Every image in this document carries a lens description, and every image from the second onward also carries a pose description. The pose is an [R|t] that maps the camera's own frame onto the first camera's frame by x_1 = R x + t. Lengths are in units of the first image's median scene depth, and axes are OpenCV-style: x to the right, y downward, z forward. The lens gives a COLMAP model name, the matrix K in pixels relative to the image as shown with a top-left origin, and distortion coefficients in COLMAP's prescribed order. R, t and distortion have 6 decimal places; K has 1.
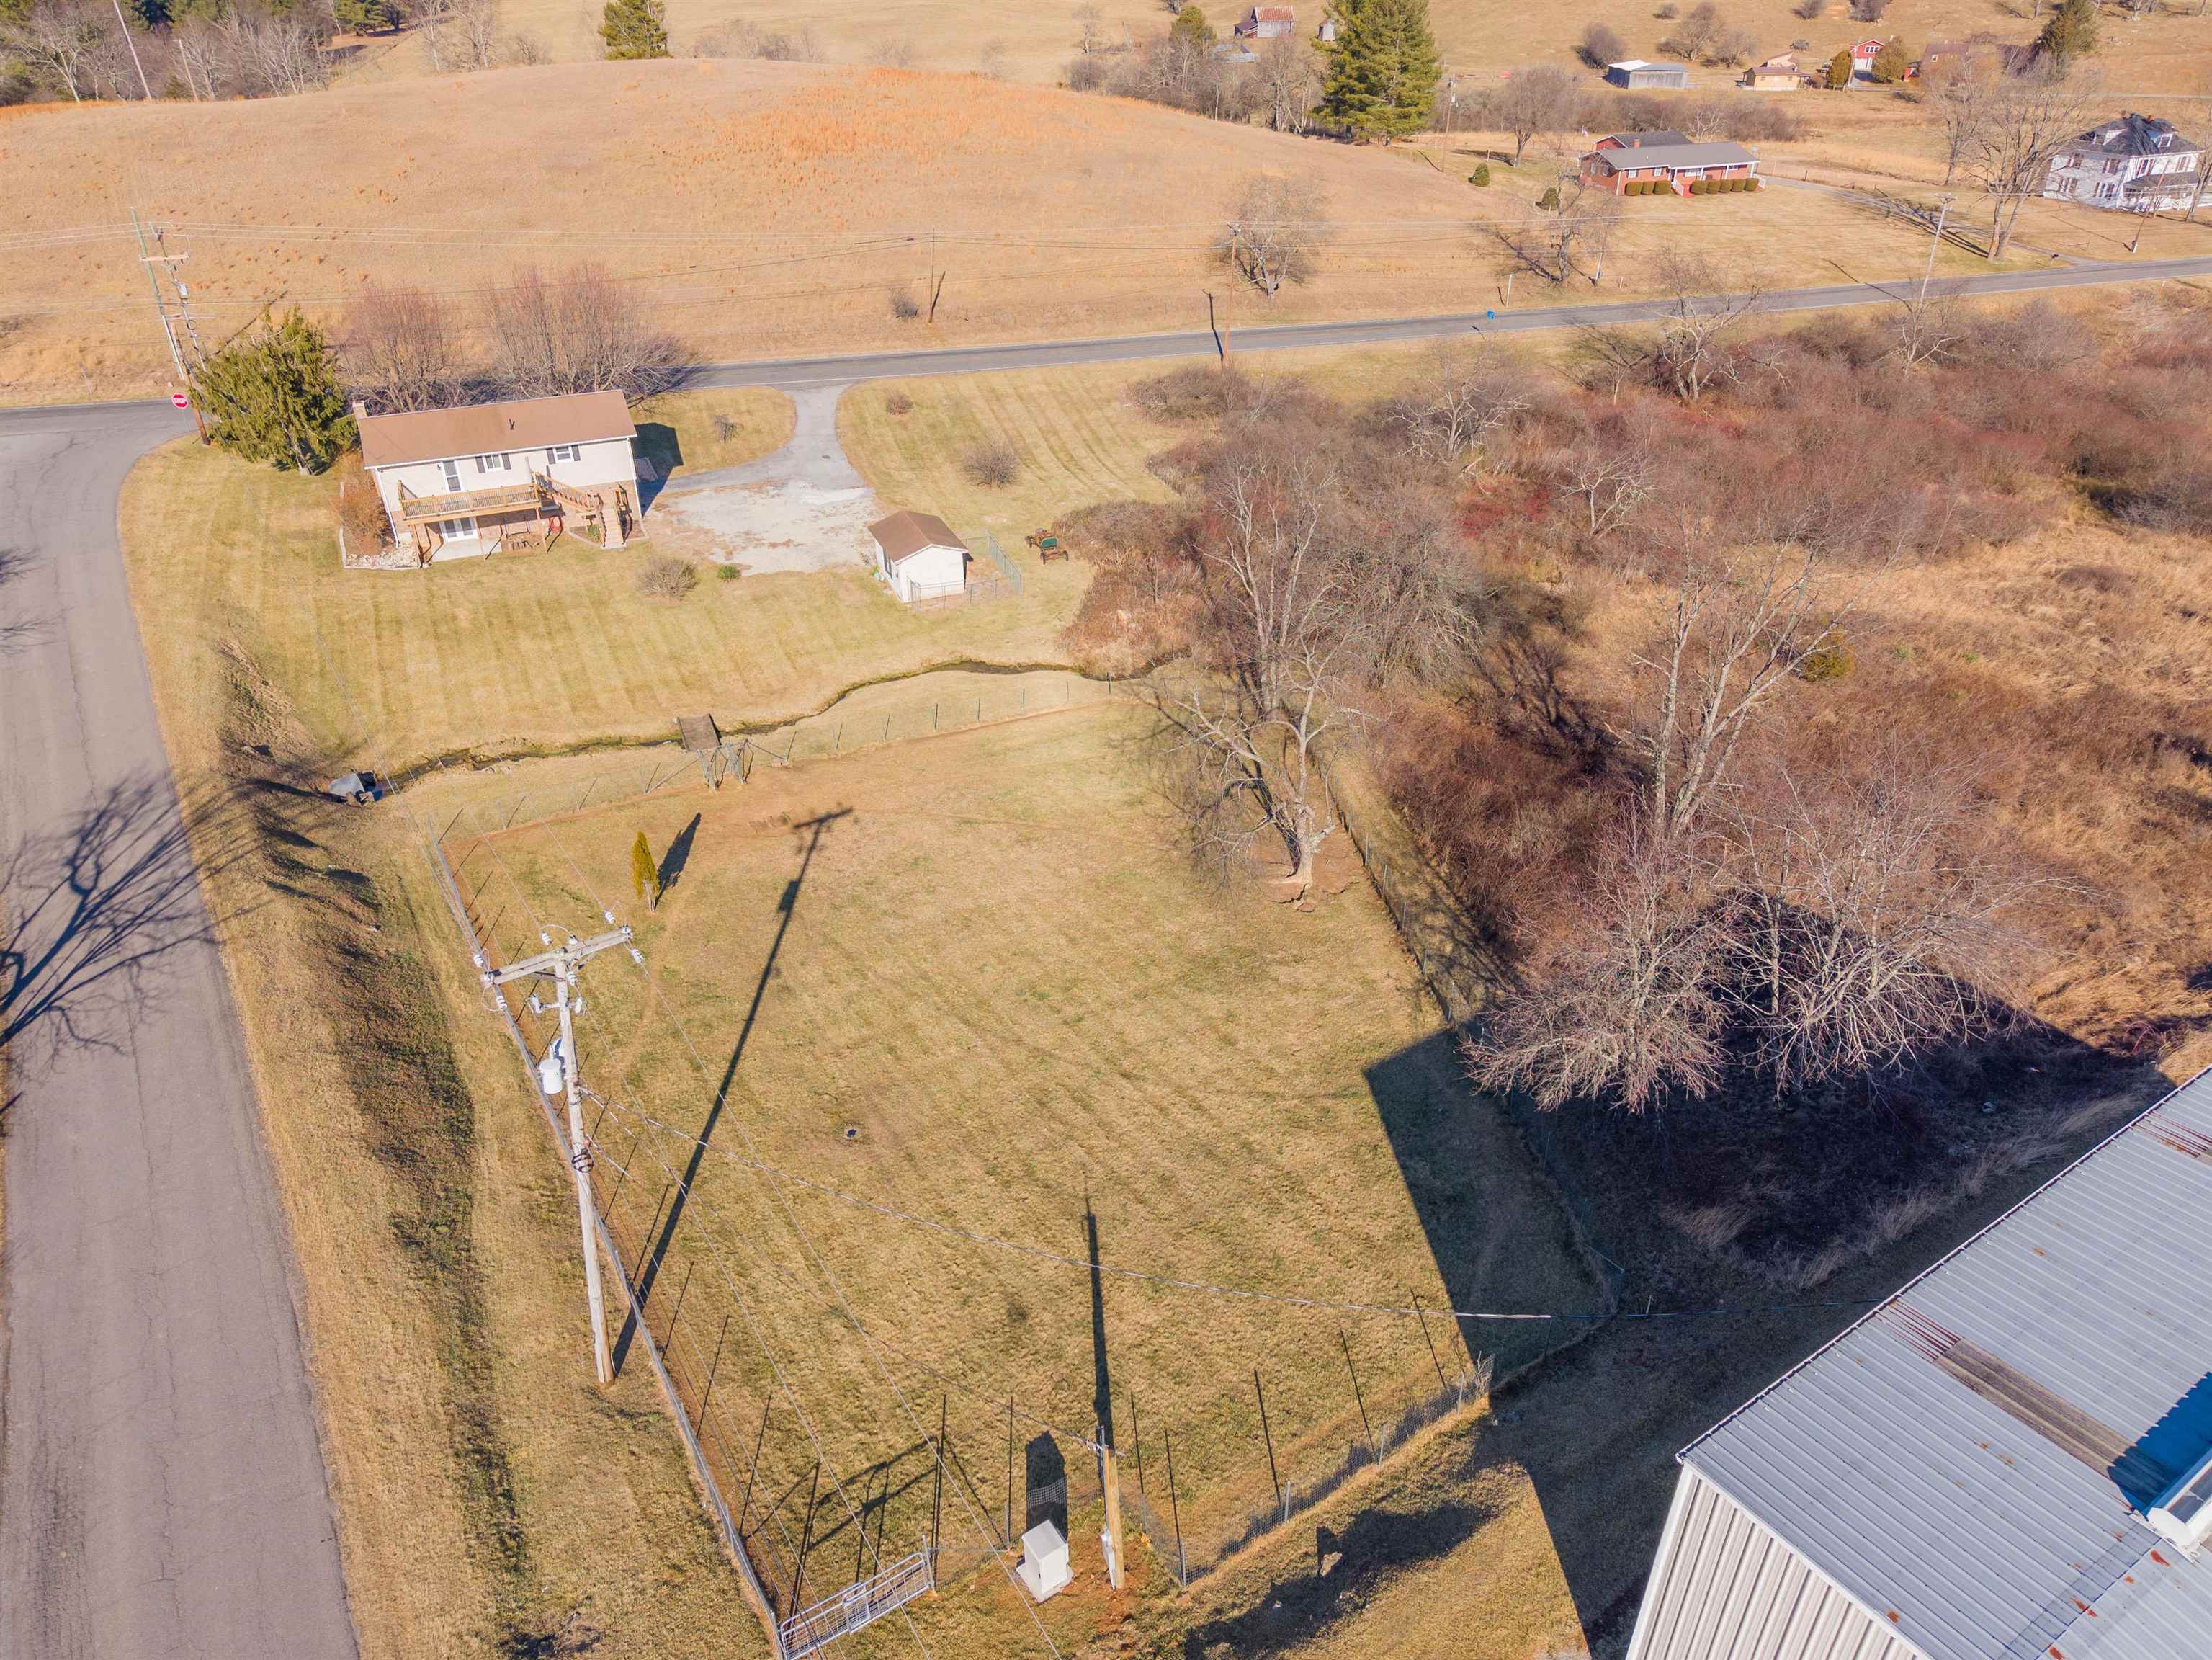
lens RADIAL K [[1478.5, 0, 1104.3], [0, 1478.5, 833.6], [0, 0, 1]] dist [0.032015, -0.038654]
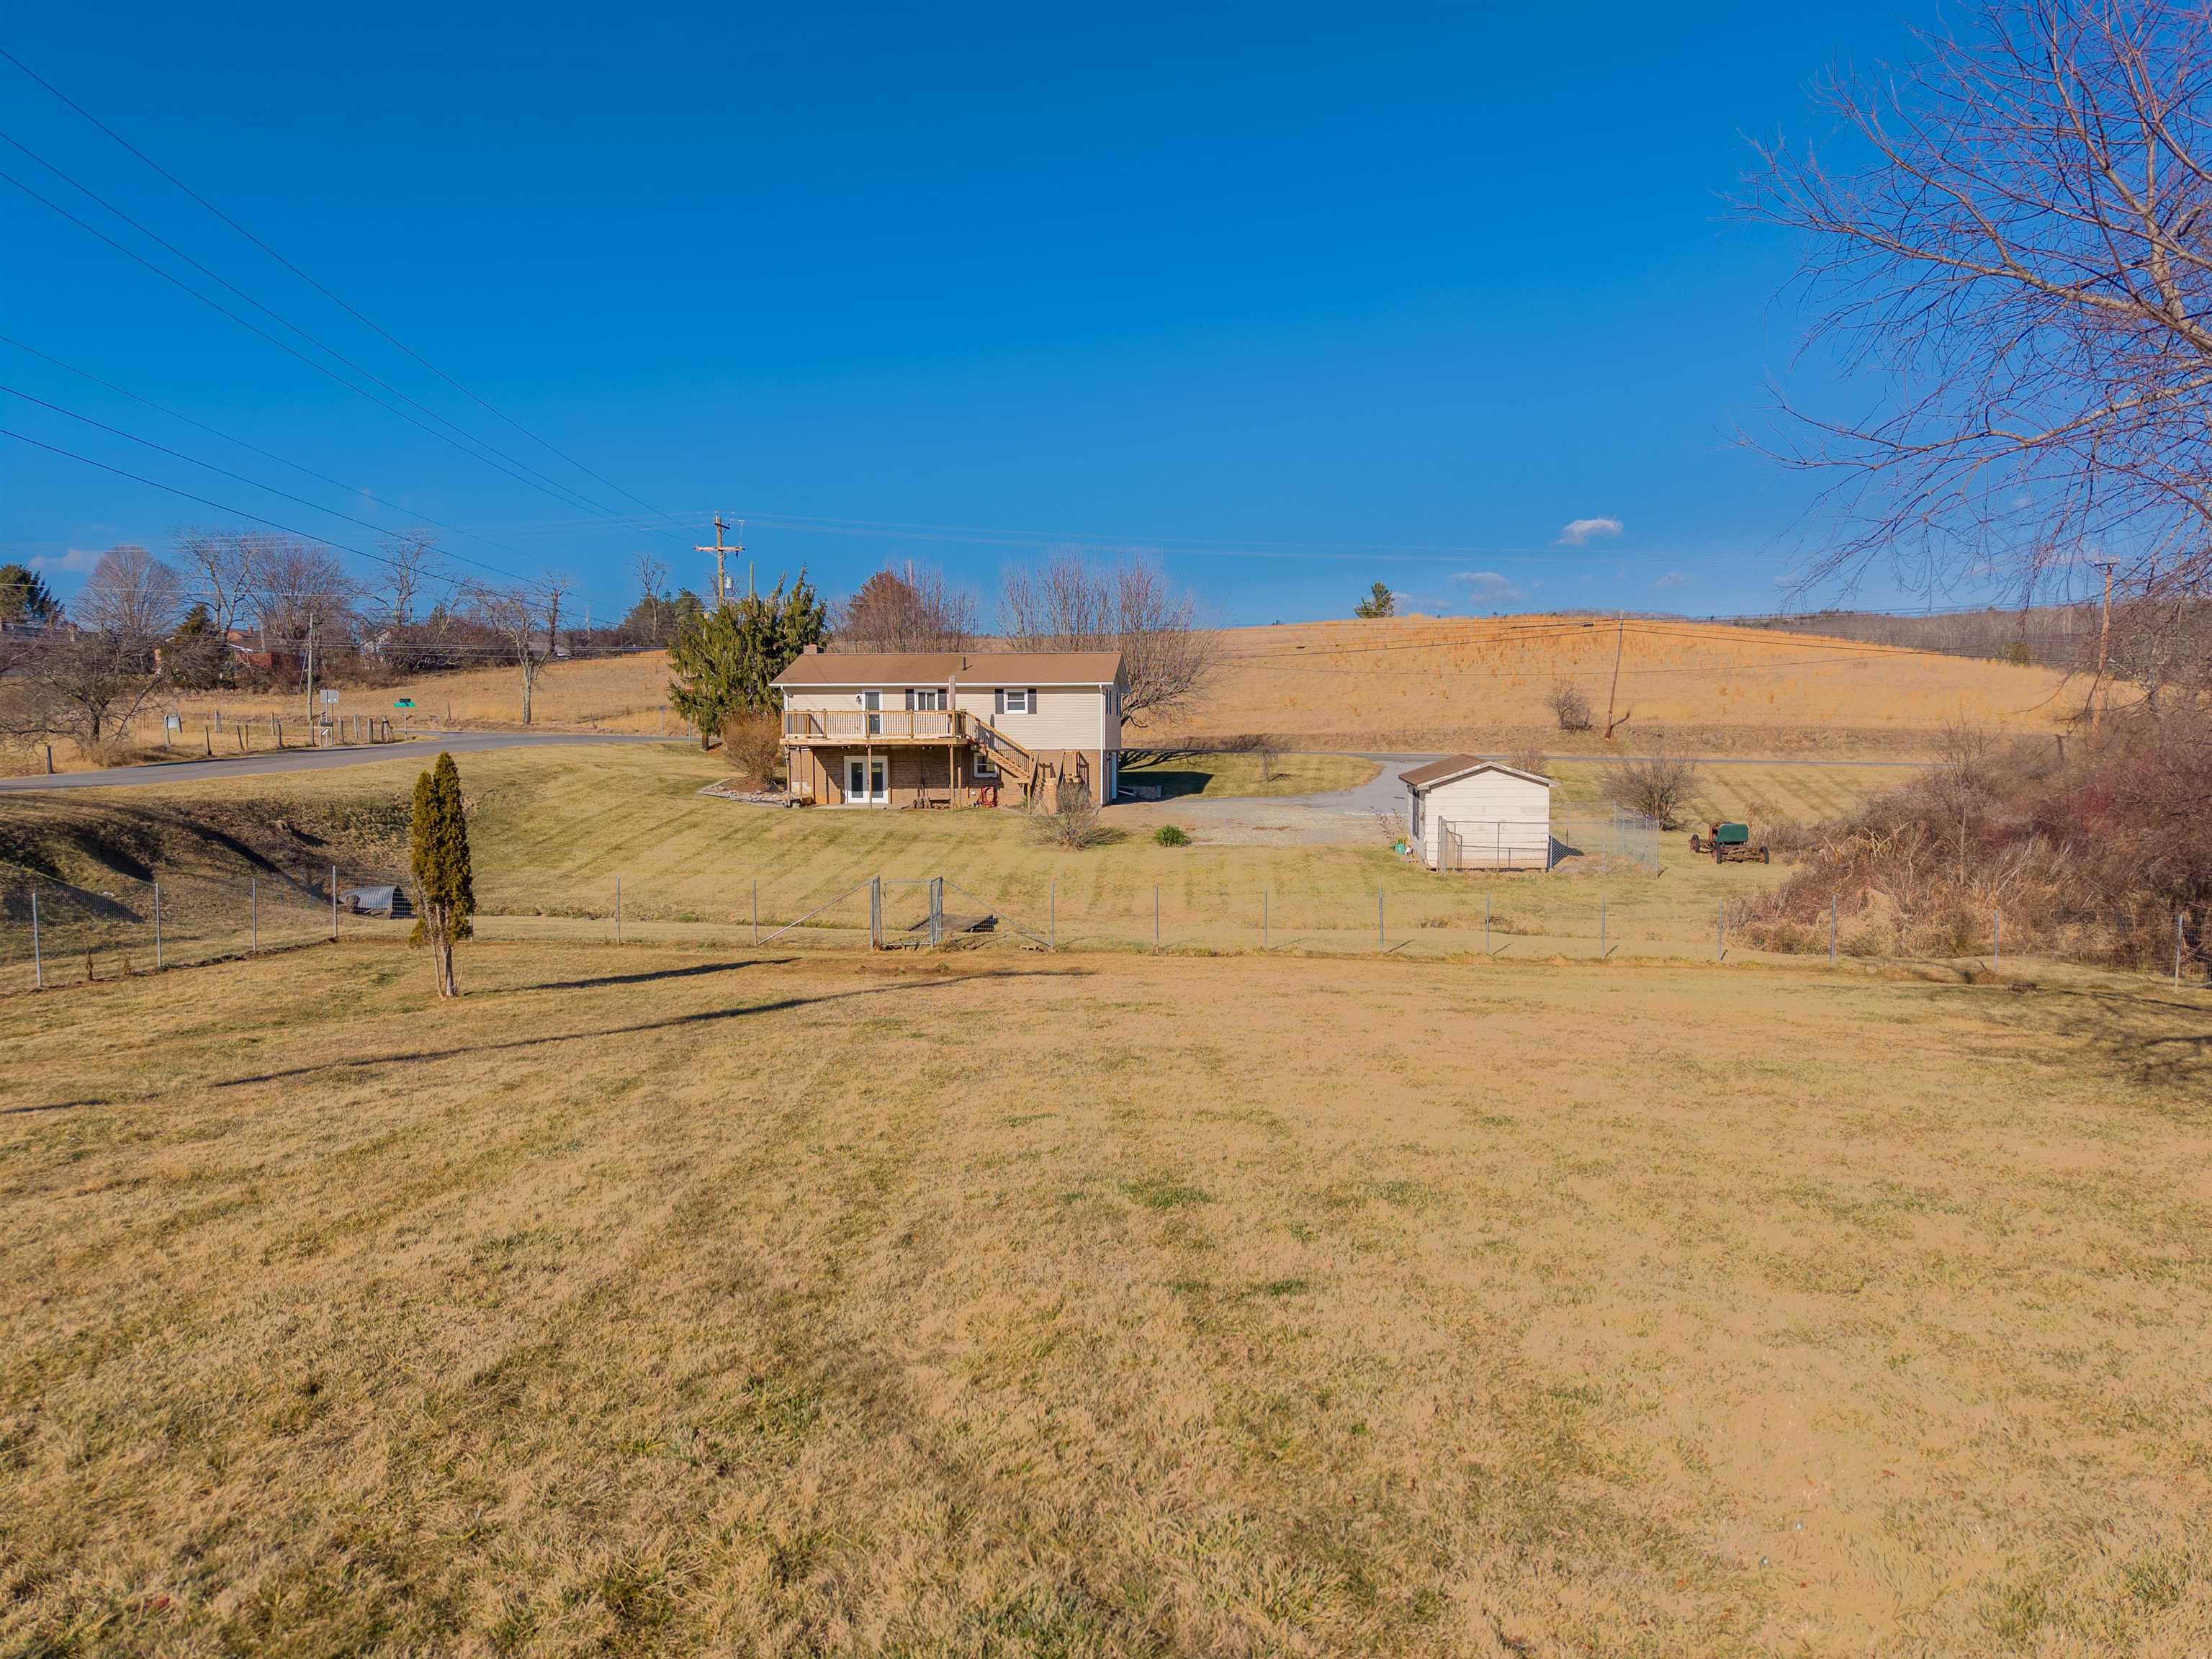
lens RADIAL K [[1478.3, 0, 1104.3], [0, 1478.3, 833.1], [0, 0, 1]] dist [0.032015, -0.038654]
pose [[0.880335, 0.040424, -0.472627, 0.023360], [-0.258159, 0.876710, -0.405873, 0.106275], [0.397950, 0.479317, 0.782234, 0.614892]]
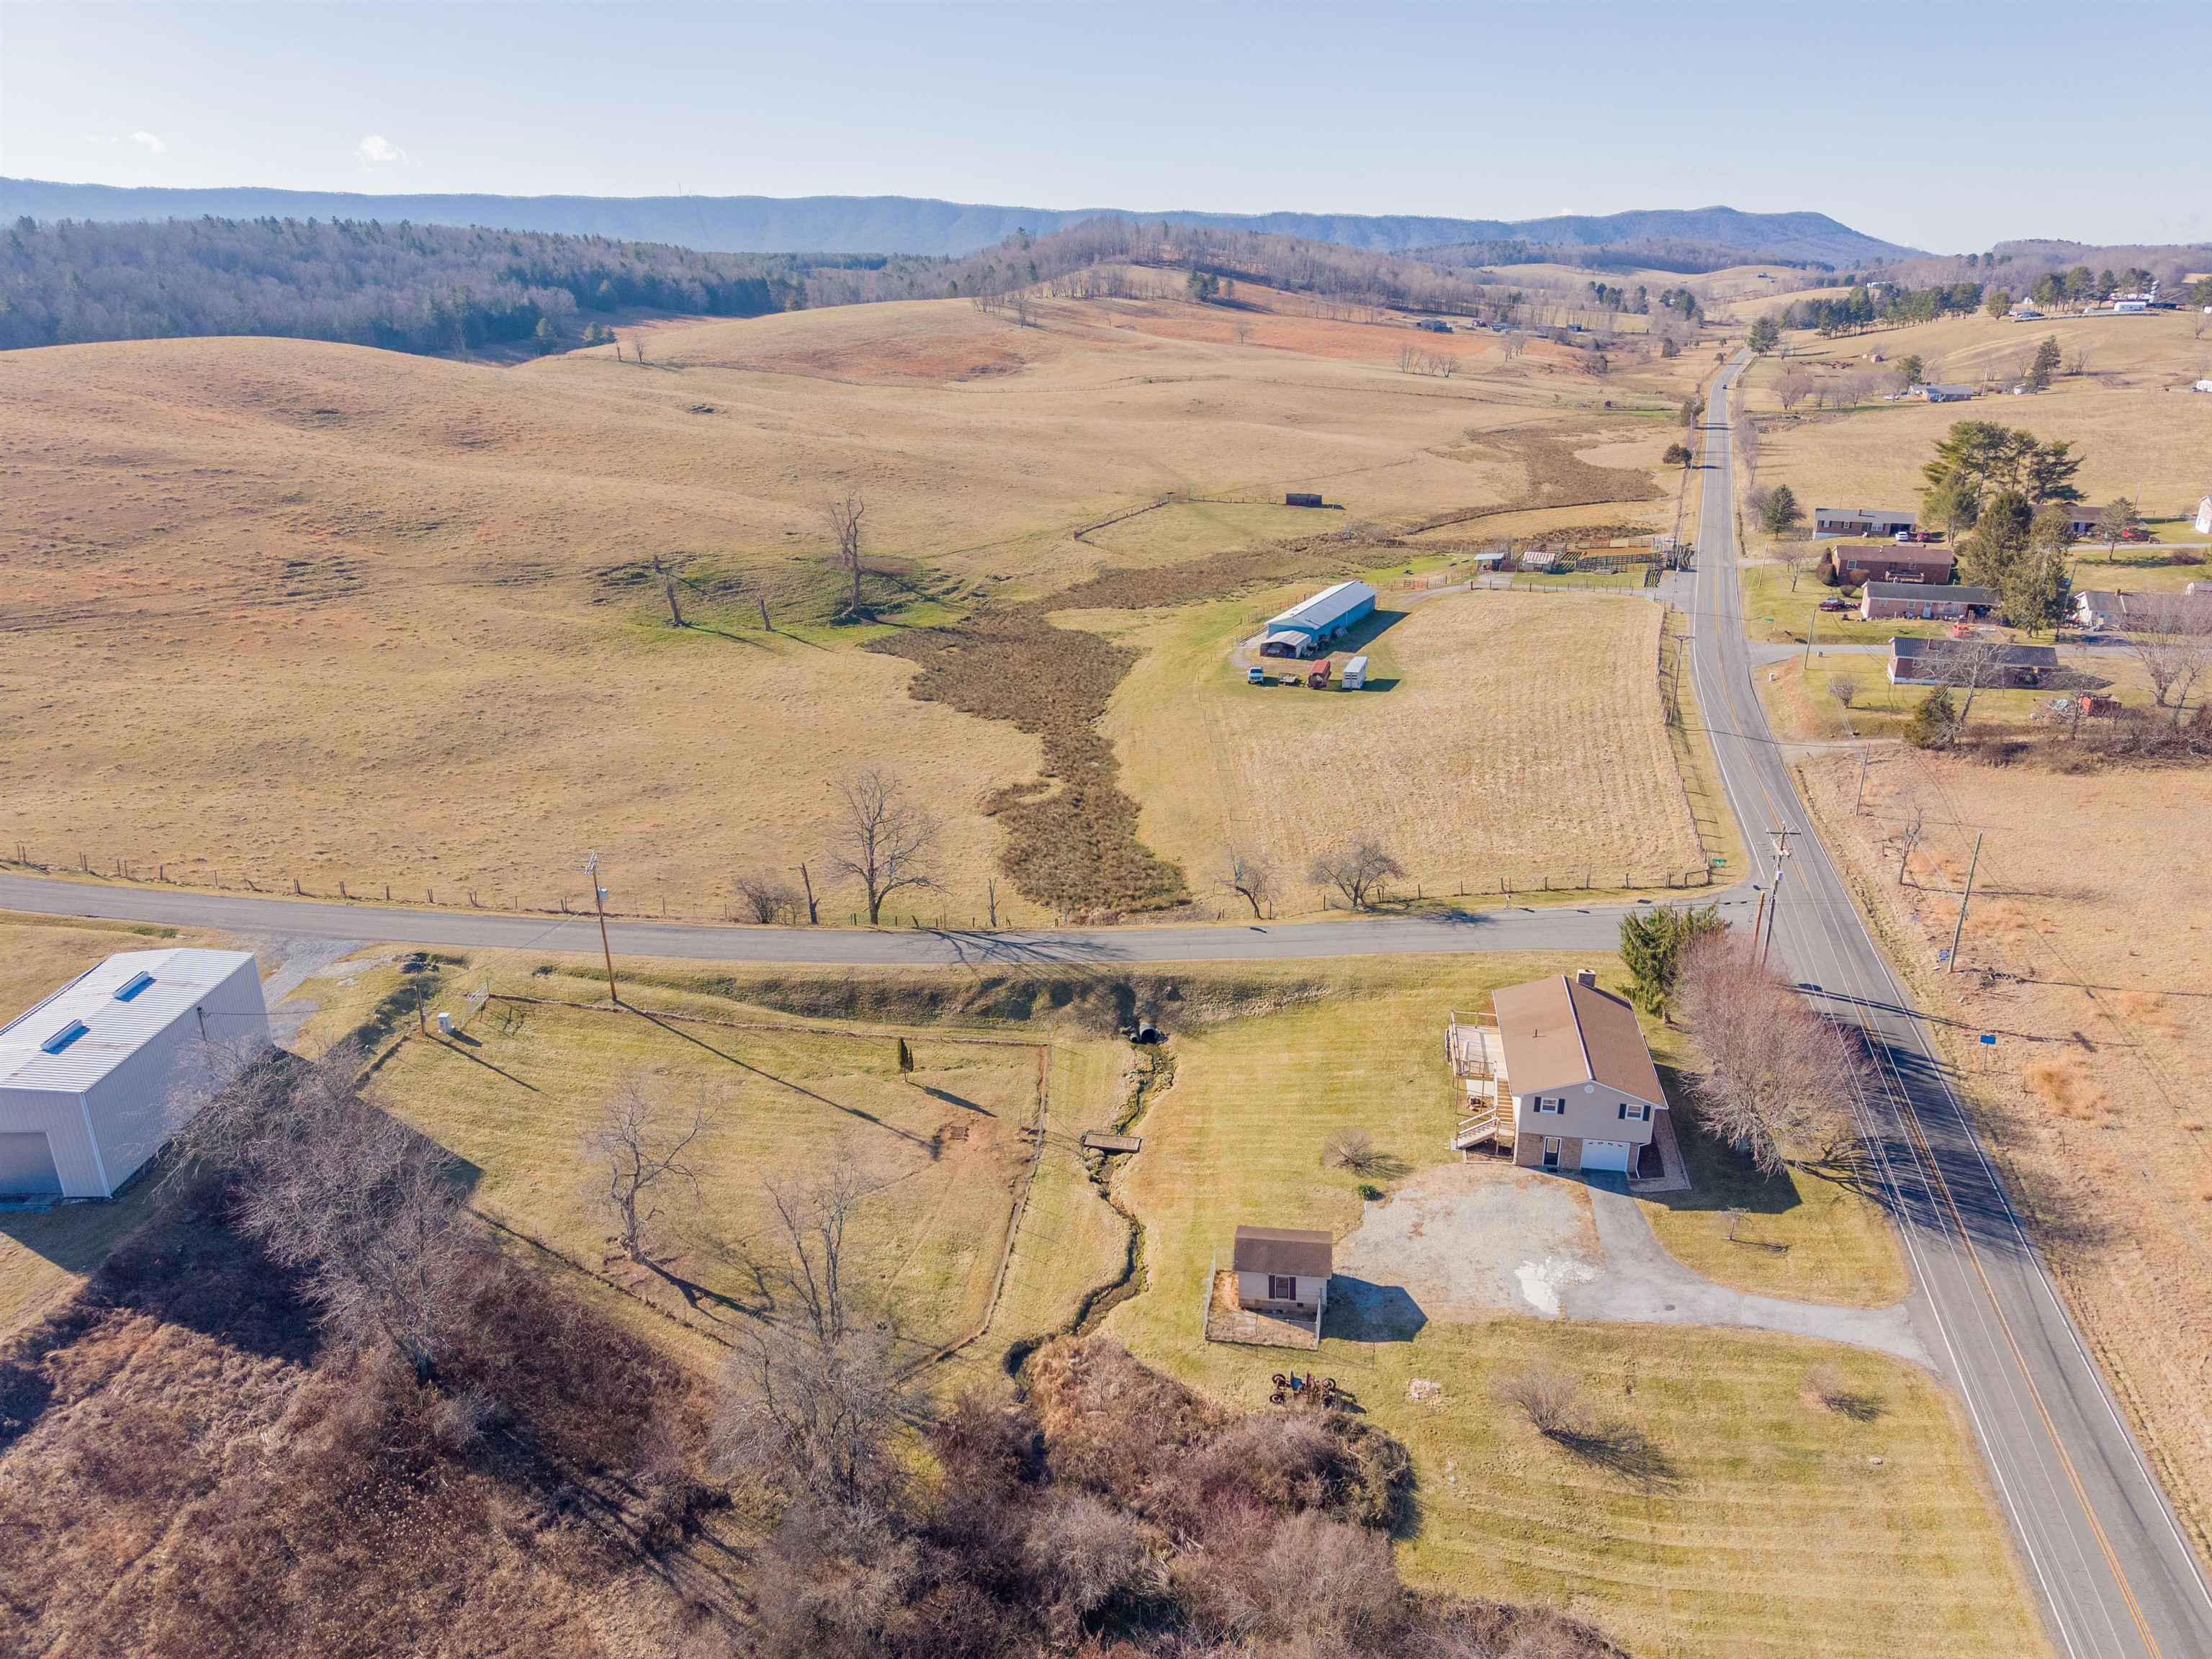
lens RADIAL K [[1478.8, 0, 1103.9], [0, 1478.8, 829.8], [0, 0, 1]] dist [0.021933, -0.023574]
pose [[-0.535923, 0.306348, -0.786725, 0.778074], [-0.432565, 0.700609, 0.567481, -1.116149], [0.725034, 0.644436, -0.242957, 1.187651]]
